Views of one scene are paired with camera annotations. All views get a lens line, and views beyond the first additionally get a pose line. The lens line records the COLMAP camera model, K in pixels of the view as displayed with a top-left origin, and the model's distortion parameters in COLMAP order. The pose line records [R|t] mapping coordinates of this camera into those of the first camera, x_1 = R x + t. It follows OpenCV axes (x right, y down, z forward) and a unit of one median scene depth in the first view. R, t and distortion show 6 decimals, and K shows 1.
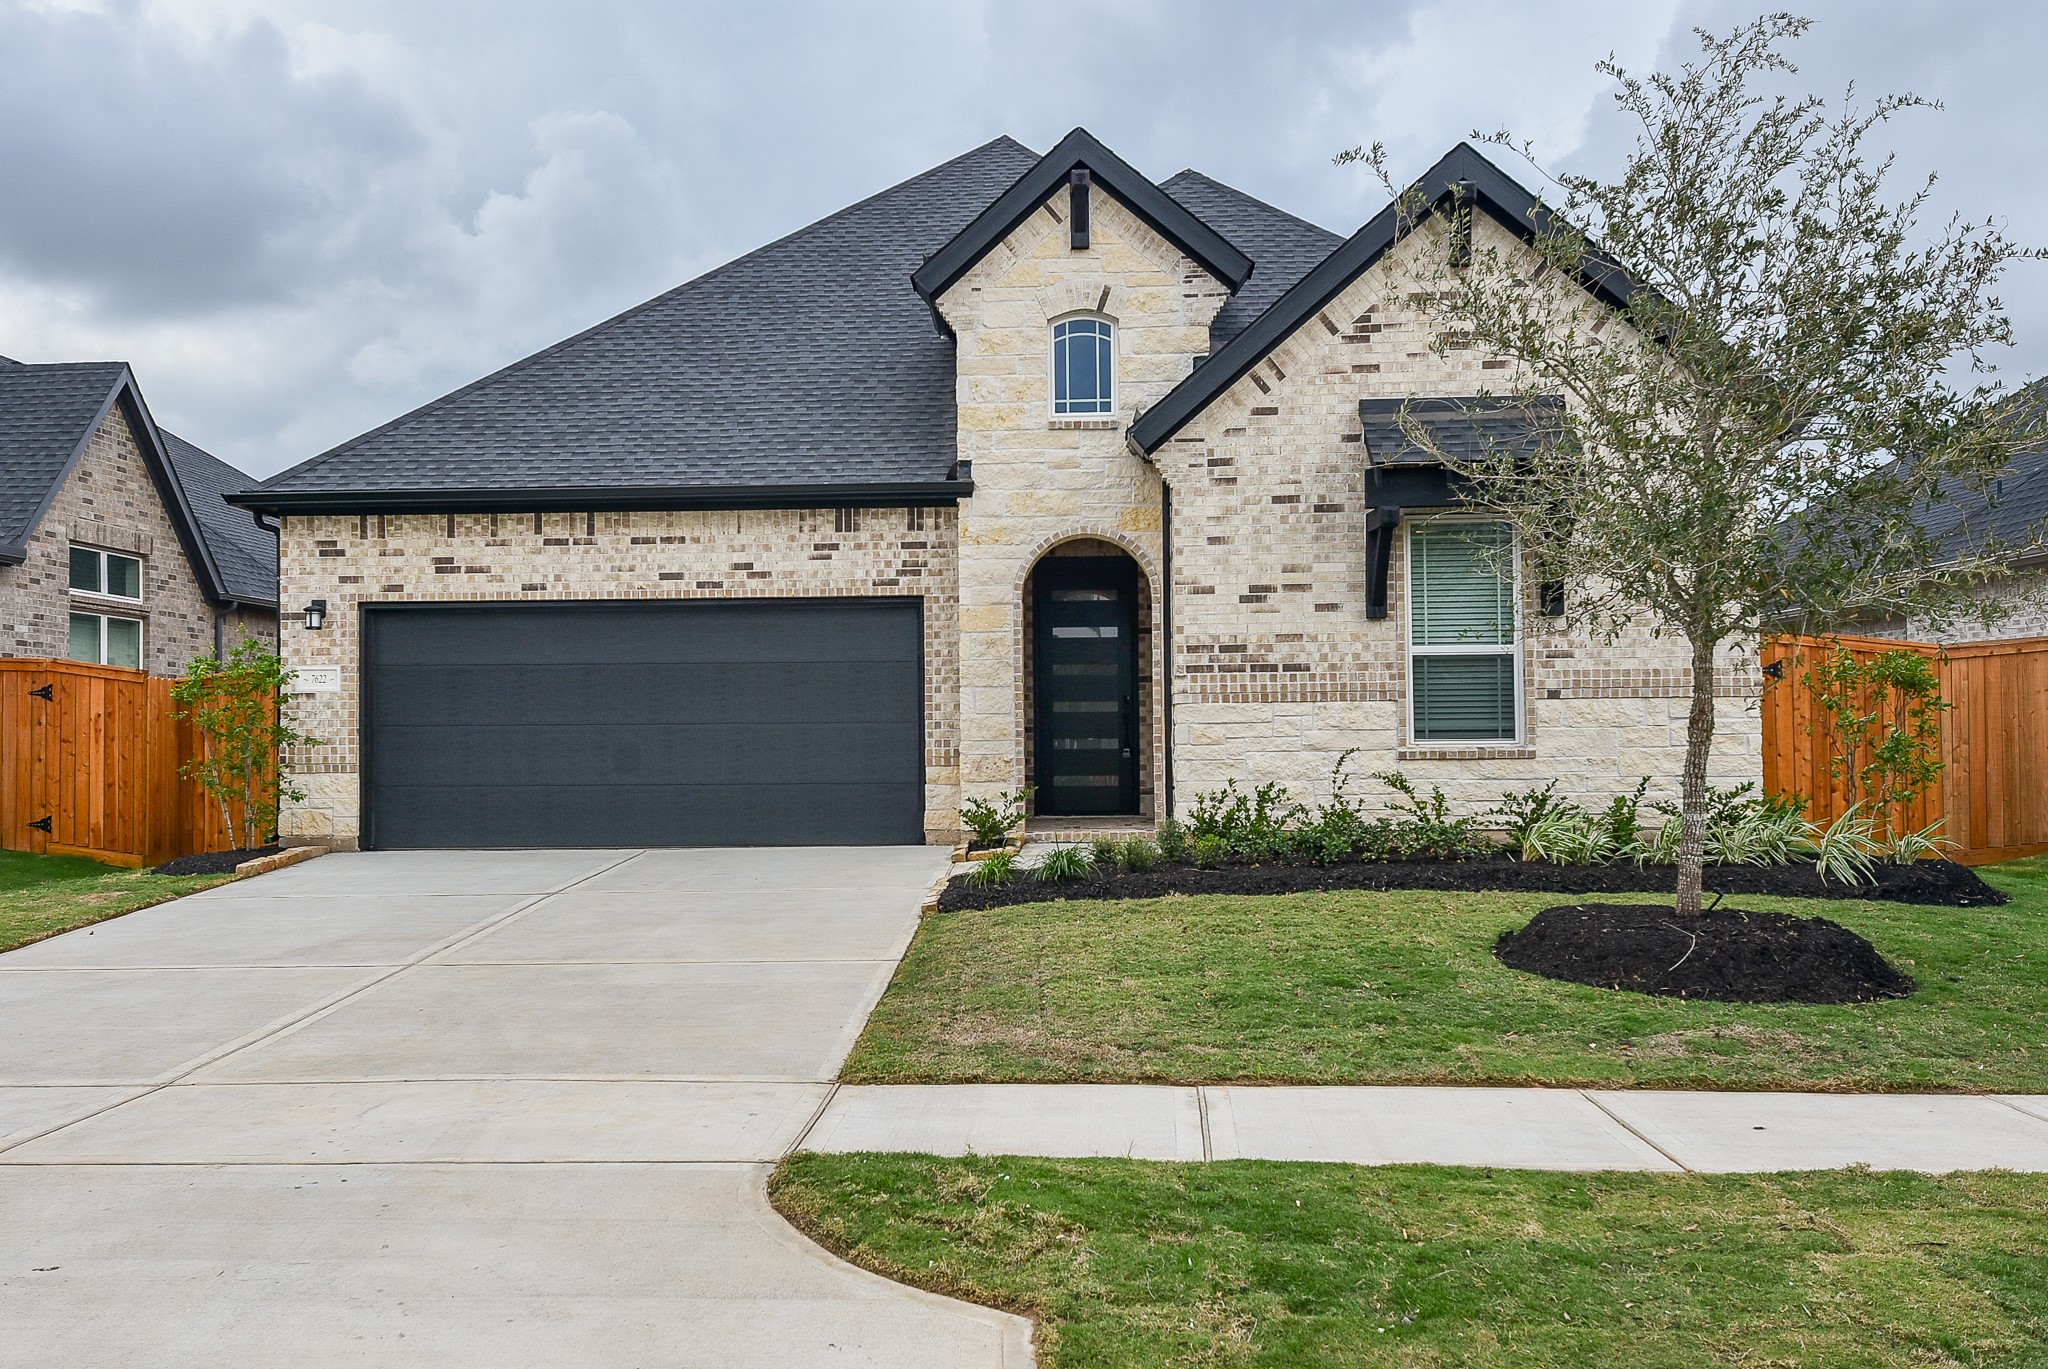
lens RADIAL K [[2103.1, 0, 1012.3], [0, 2103.1, 702.3], [0, 0, 1]] dist [0.009495, 0.000000]
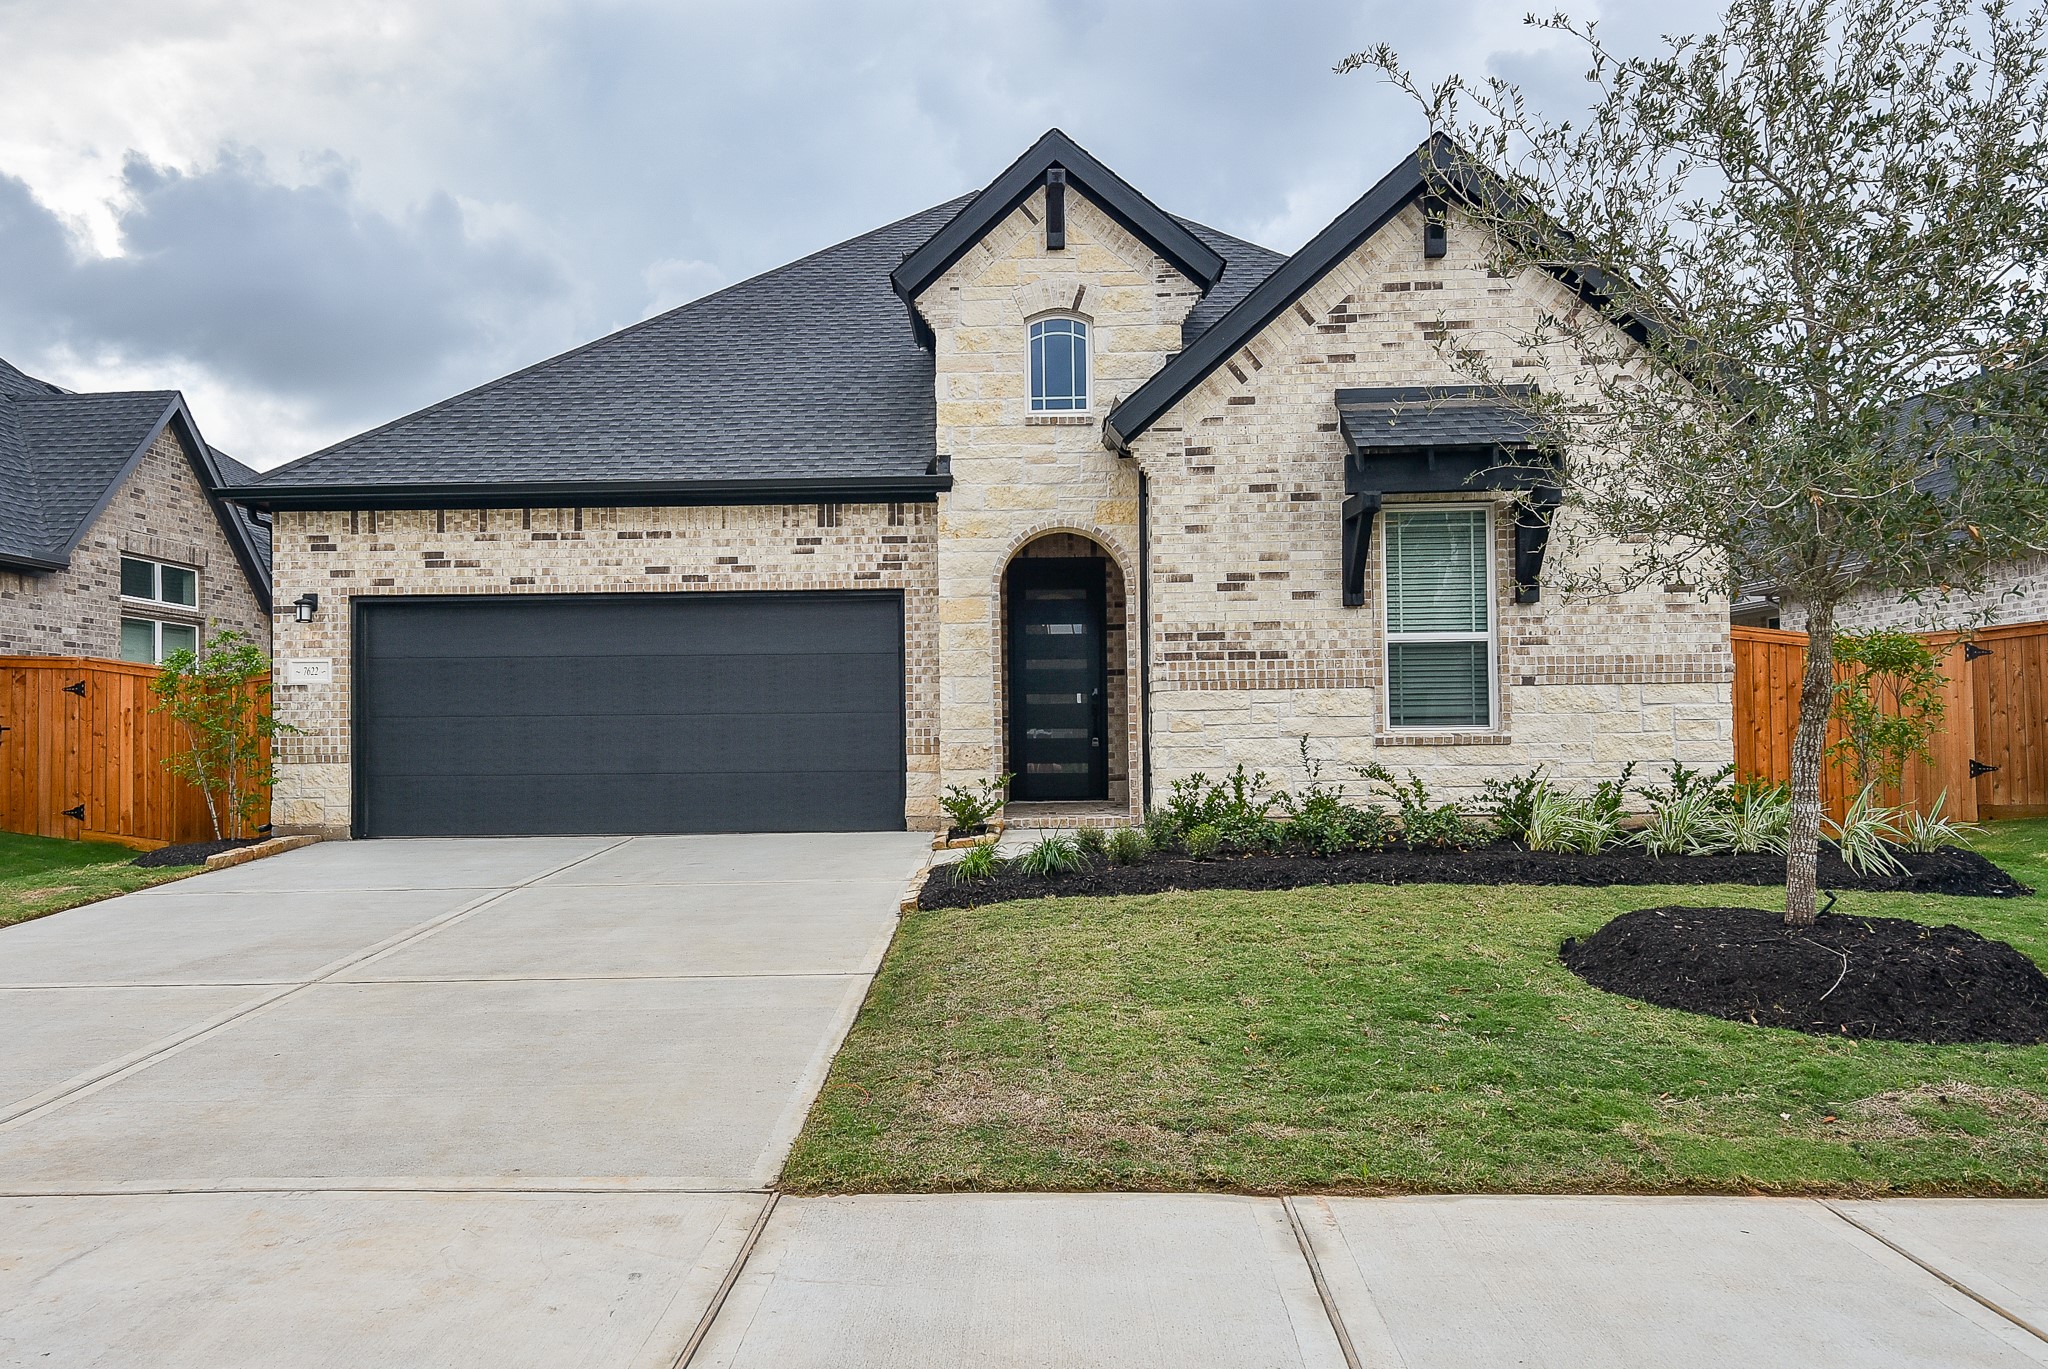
lens RADIAL K [[1586.0, 0, 1019.9], [0, 1586.0, 720.0], [0, 0, 1]] dist [0.006813, -0.003258]
pose [[0.999613, -0.002830, 0.027670, -0.007288], [0.002638, 0.999972, 0.006990, 0.008409], [-0.027689, -0.006915, 0.999593, 0.227328]]
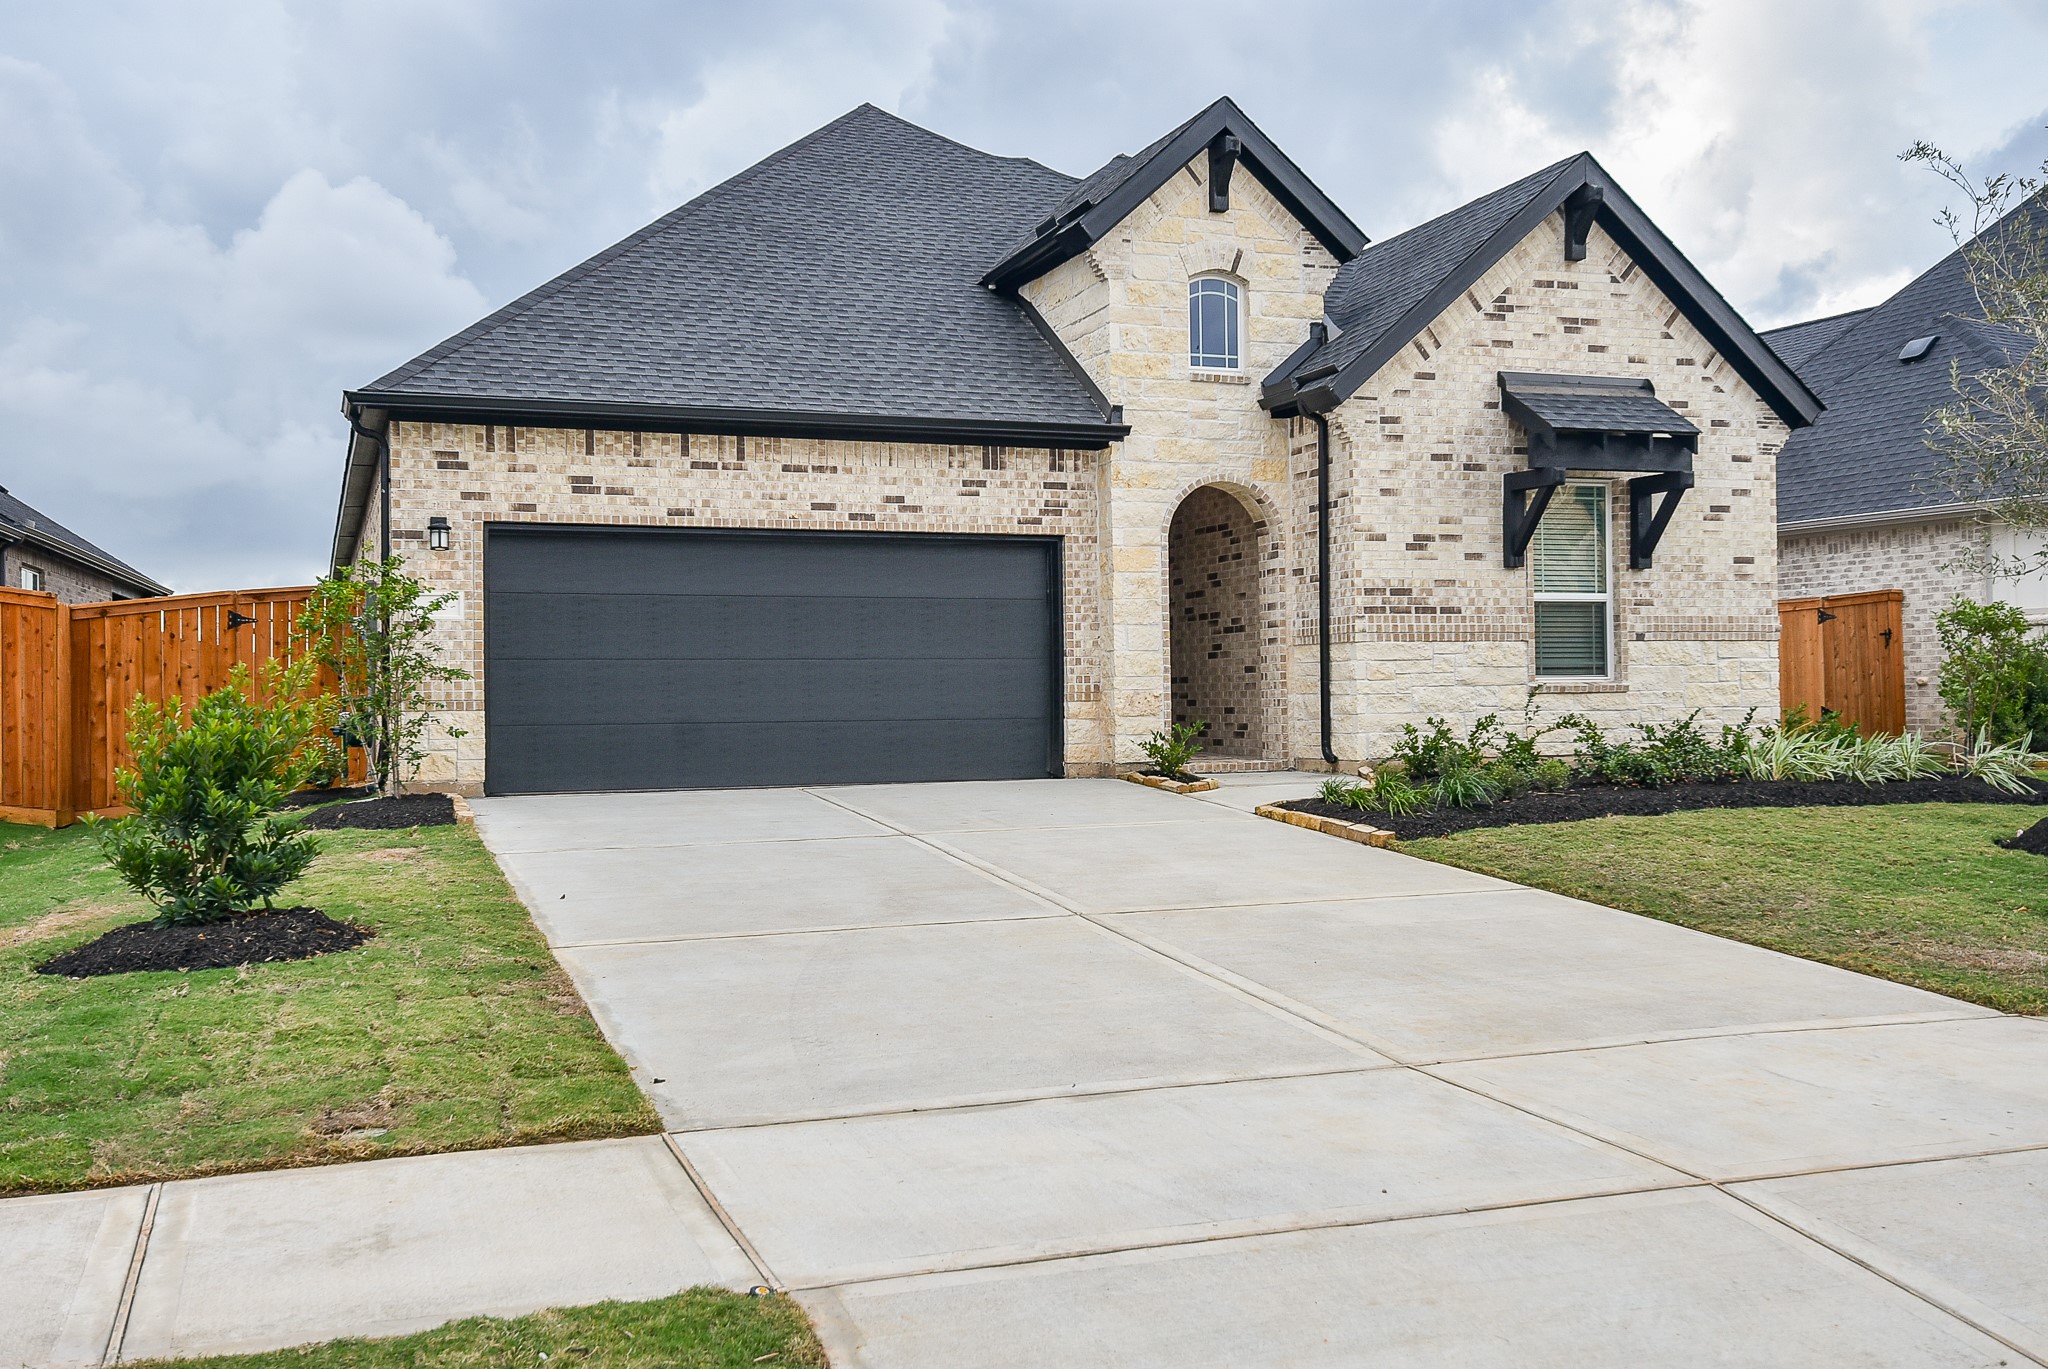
lens RADIAL K [[1795.2, 0, 1028.4], [0, 1795.2, 674.3], [0, 0, 1]] dist [0.015211, -0.002232]
pose [[0.918140, 0.003001, 0.396246, -0.413781], [-0.007212, 0.999932, 0.009138, 0.009475], [-0.396191, -0.011248, 0.918099, 0.206171]]
